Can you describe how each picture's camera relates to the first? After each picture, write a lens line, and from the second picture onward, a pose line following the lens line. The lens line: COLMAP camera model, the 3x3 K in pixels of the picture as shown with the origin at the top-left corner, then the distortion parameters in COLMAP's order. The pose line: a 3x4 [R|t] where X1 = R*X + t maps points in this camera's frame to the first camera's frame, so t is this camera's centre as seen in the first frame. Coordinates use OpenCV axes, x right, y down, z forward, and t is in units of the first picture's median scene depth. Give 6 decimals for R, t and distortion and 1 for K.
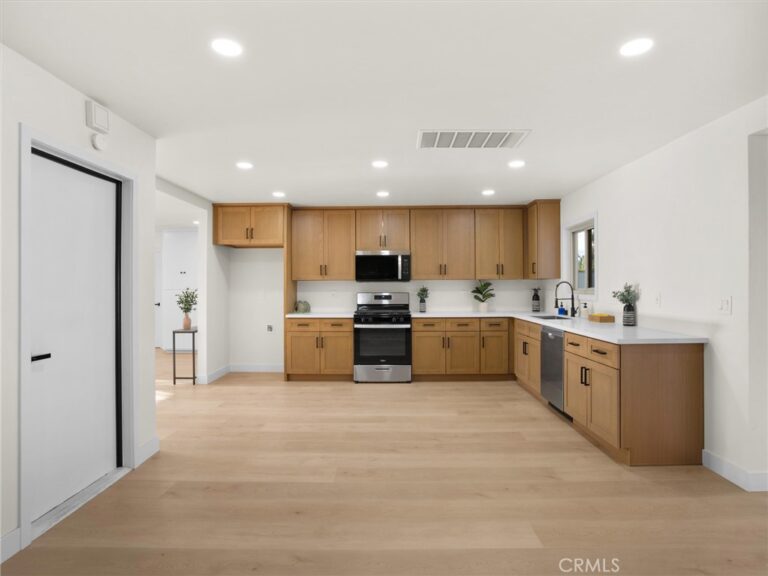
lens RADIAL K [[407.6, 0, 394.4], [0, 407.6, 286.3], [0, 0, 1]] dist [-0.035646, 0.001095]
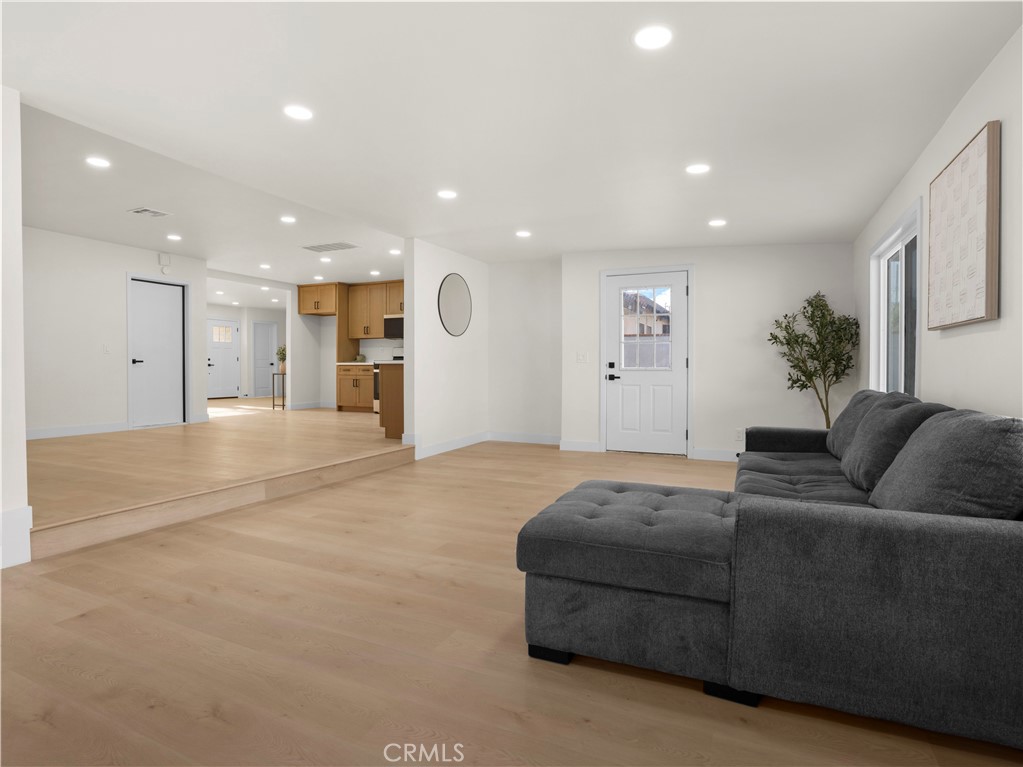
lens RADIAL K [[542.9, 0, 525.3], [0, 542.9, 381.2], [0, 0, 1]] dist [-0.035646, 0.001095]
pose [[0.920739, 0.013145, -0.389956, 1.049635], [-0.003184, 0.999652, 0.026180, 0.081803], [0.390165, -0.022863, 0.920461, -0.453471]]
